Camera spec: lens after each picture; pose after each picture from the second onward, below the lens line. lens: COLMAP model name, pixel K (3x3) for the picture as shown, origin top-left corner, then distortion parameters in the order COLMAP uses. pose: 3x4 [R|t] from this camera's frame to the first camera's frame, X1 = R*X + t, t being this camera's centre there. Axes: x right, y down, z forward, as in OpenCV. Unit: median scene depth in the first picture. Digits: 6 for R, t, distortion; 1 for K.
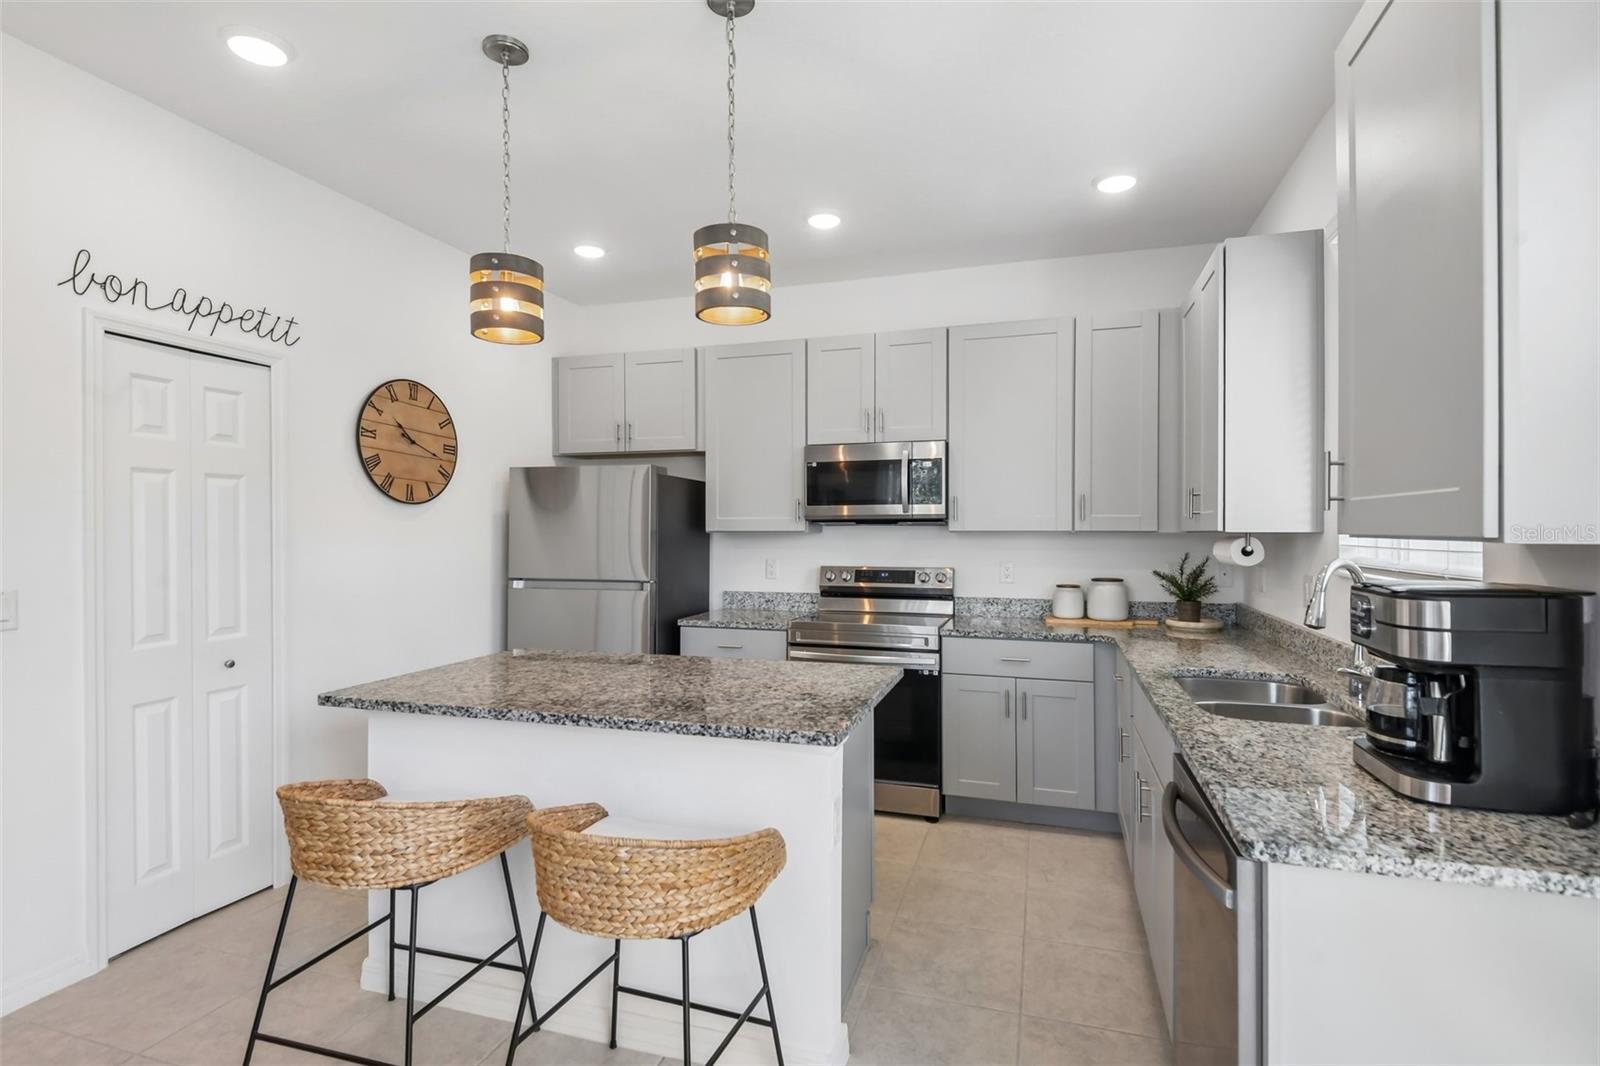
lens RADIAL K [[783.8, 0, 797.3], [0, 783.8, 548.9], [0, 0, 1]] dist [0.047024, -0.022637]
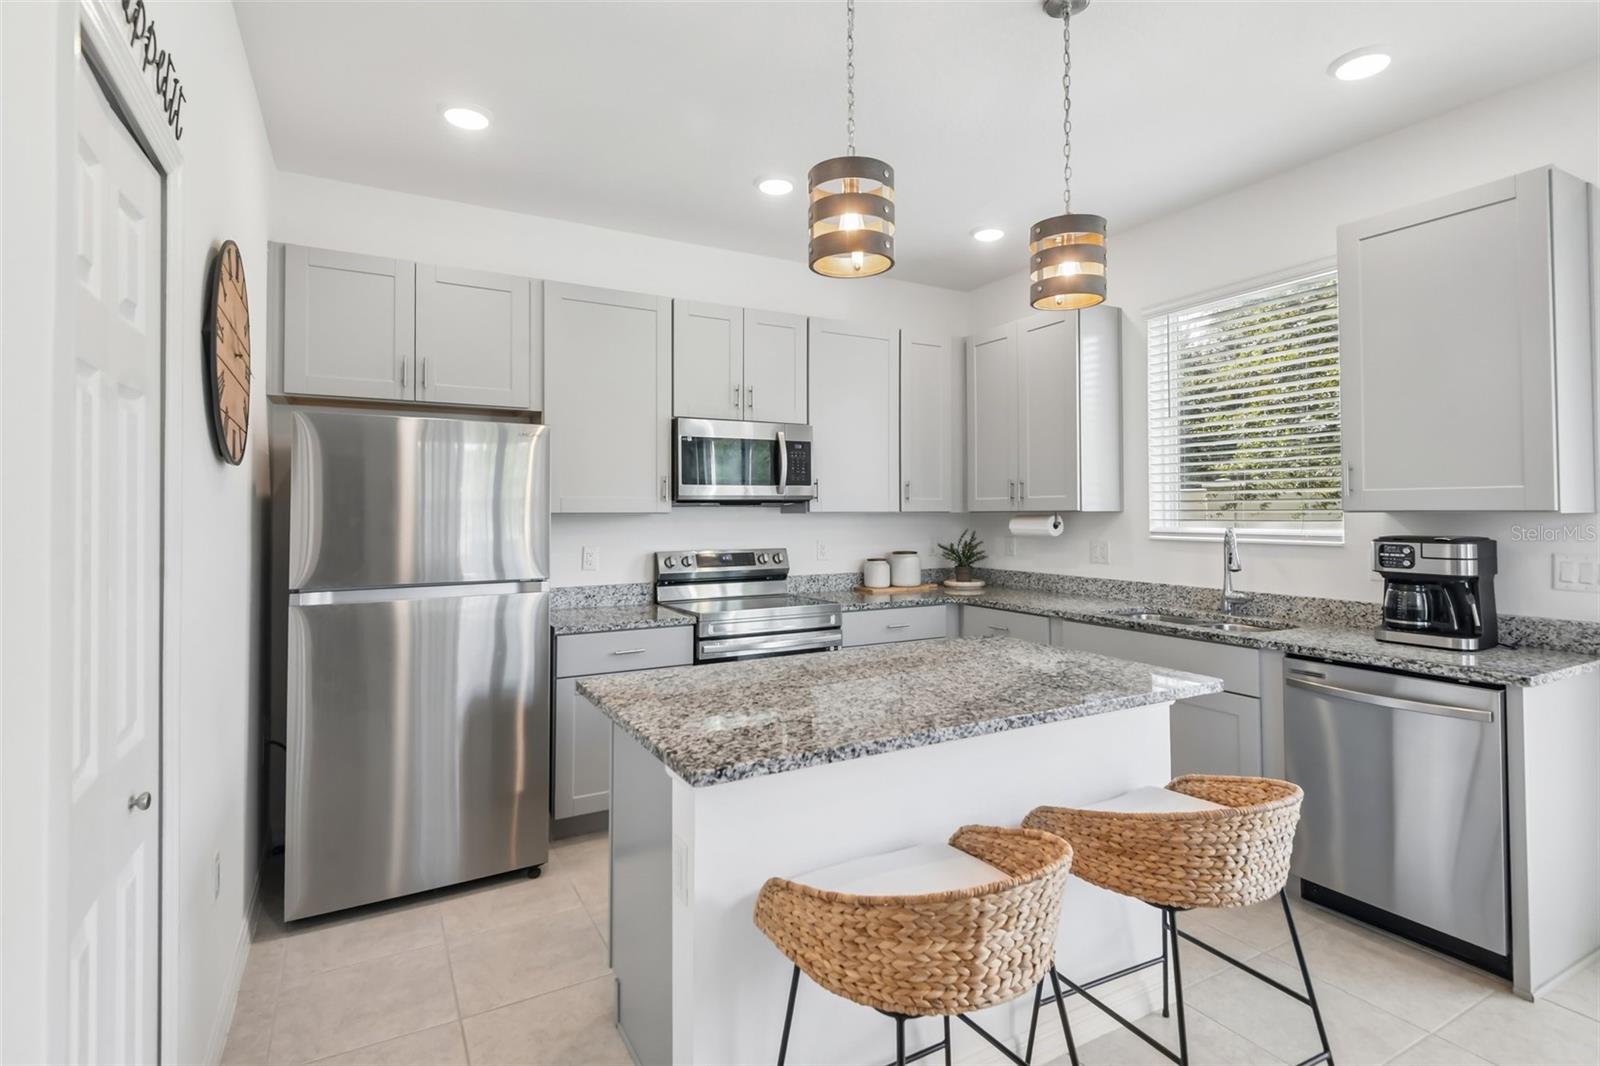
lens RADIAL K [[807.1, 0, 795.0], [0, 807.1, 518.5], [0, 0, 1]] dist [0.028976, -0.025836]
pose [[0.681693, -0.009247, 0.731580, -0.642610], [0.022427, 0.999714, -0.008261, -0.006028], [-0.731295, 0.022039, 0.681705, 0.315376]]
